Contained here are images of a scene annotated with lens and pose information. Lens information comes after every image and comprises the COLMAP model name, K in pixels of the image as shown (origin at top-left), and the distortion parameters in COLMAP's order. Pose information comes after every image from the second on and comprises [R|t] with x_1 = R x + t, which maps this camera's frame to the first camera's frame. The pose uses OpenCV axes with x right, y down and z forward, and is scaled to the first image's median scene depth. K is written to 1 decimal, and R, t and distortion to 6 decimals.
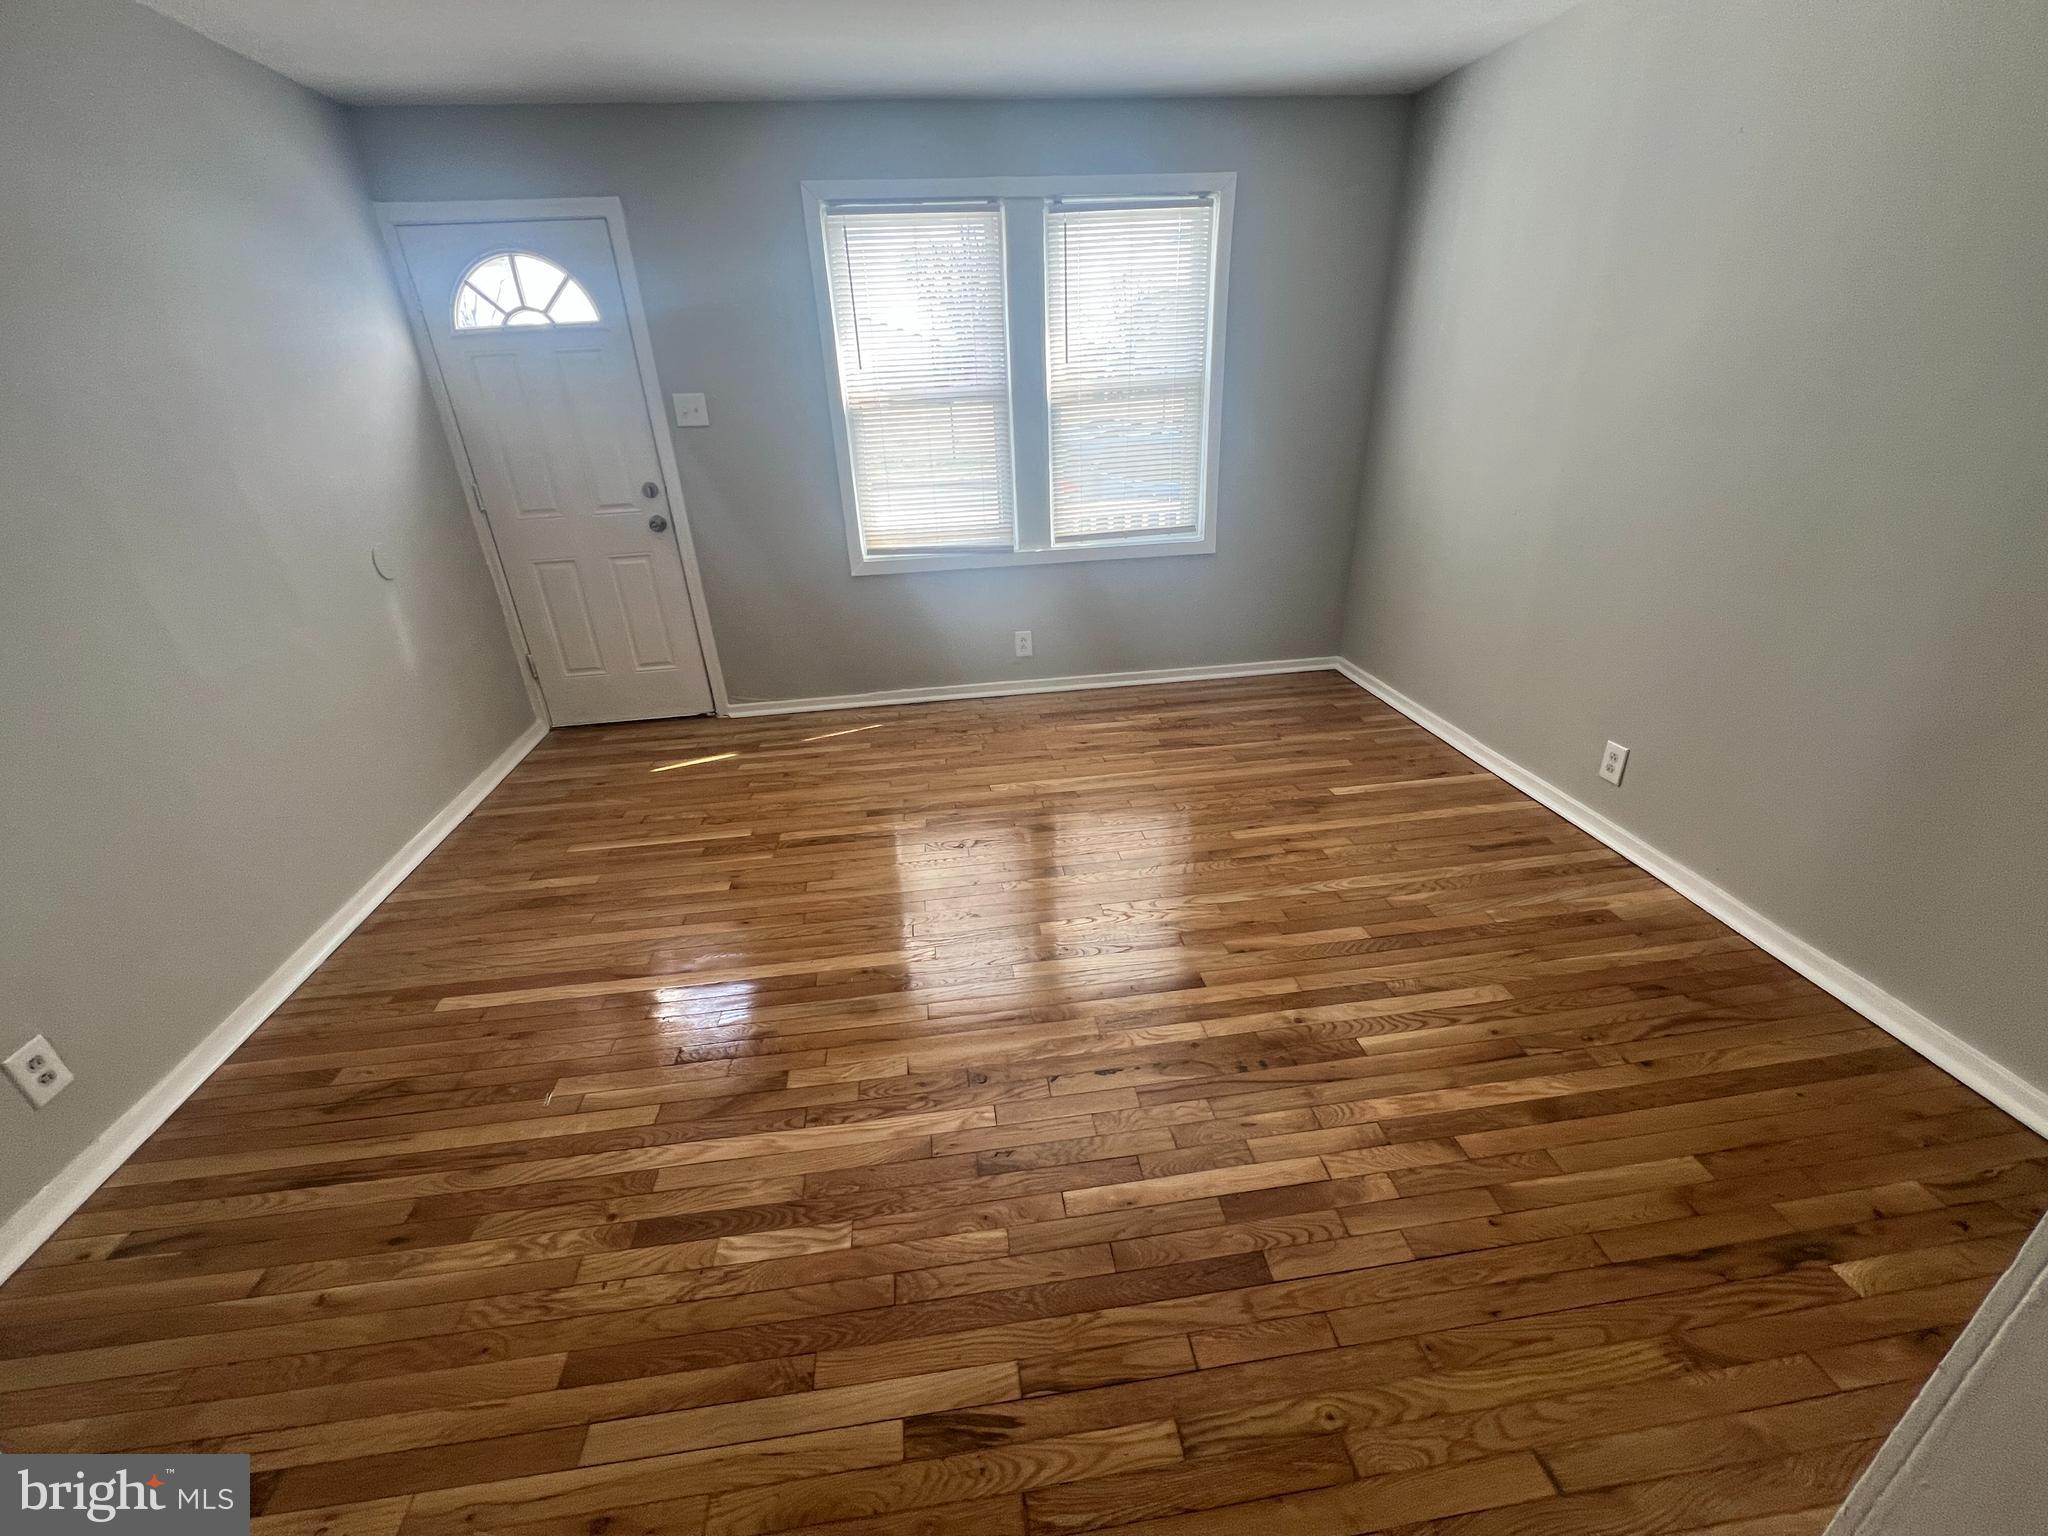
lens RADIAL K [[821.7, 0, 1014.4], [0, 821.7, 765.0], [0, 0, 1]] dist [-0.001799, 0.000058]
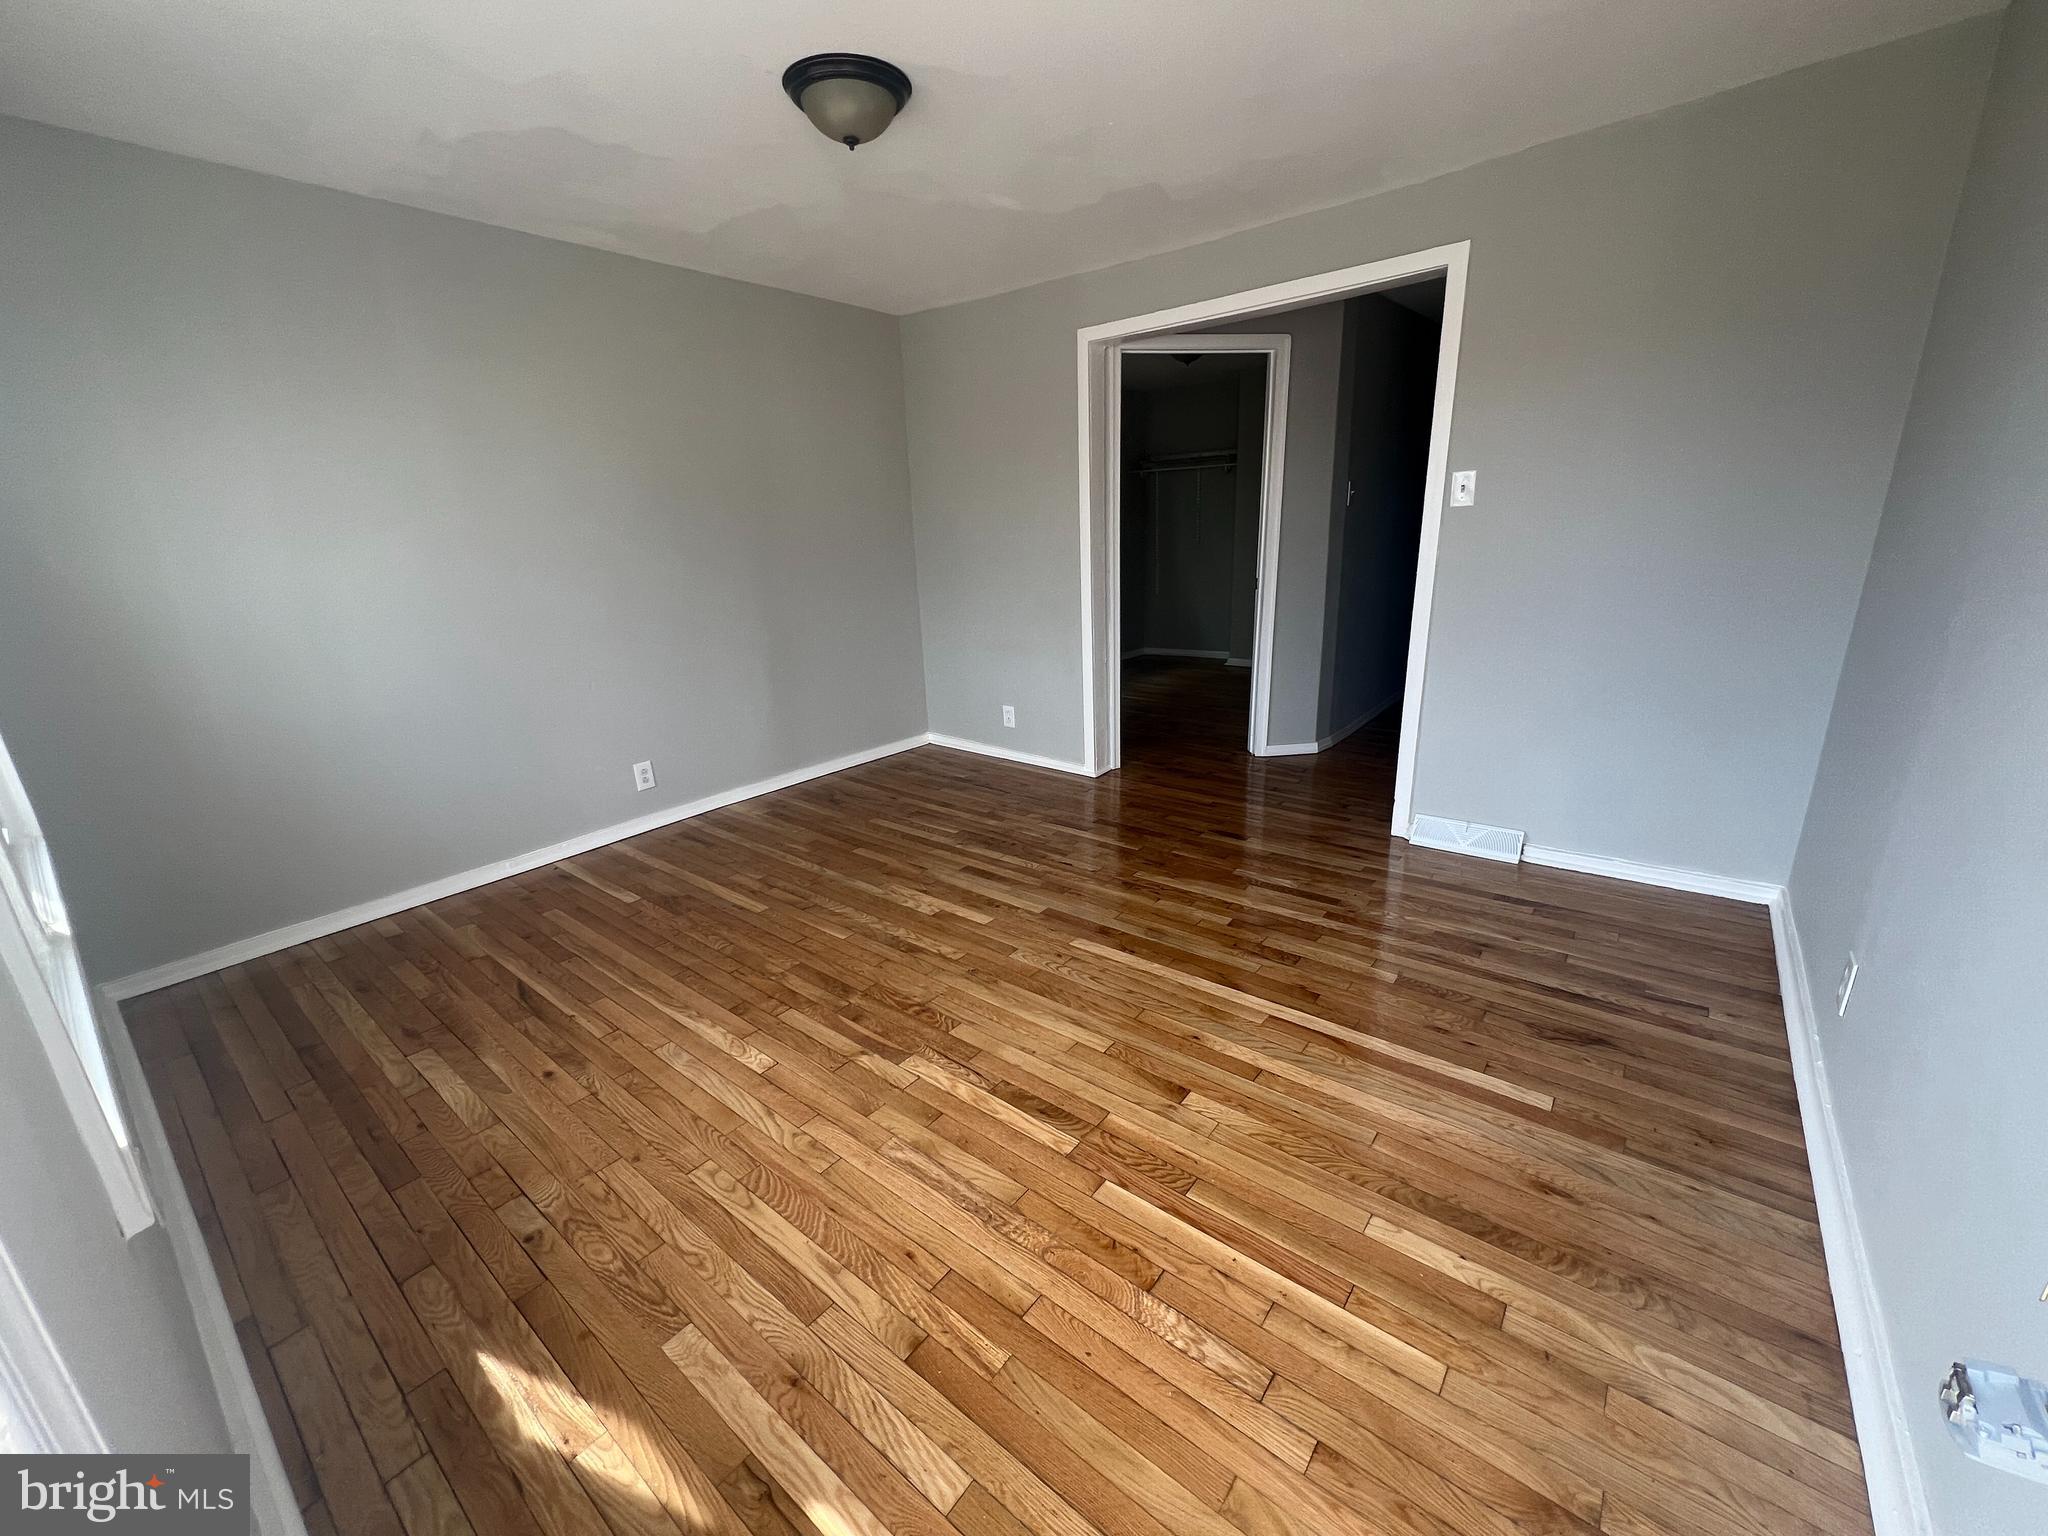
lens RADIAL K [[819.9, 0, 1018.3], [0, 819.9, 763.8], [0, 0, 1]] dist [-0.011647, 0.000187]
pose [[-0.697258, -0.138461, 0.703321, -0.818746], [0.362767, 0.778084, 0.512820, -0.583352], [-0.618249, 0.612710, -0.492296, 1.464058]]
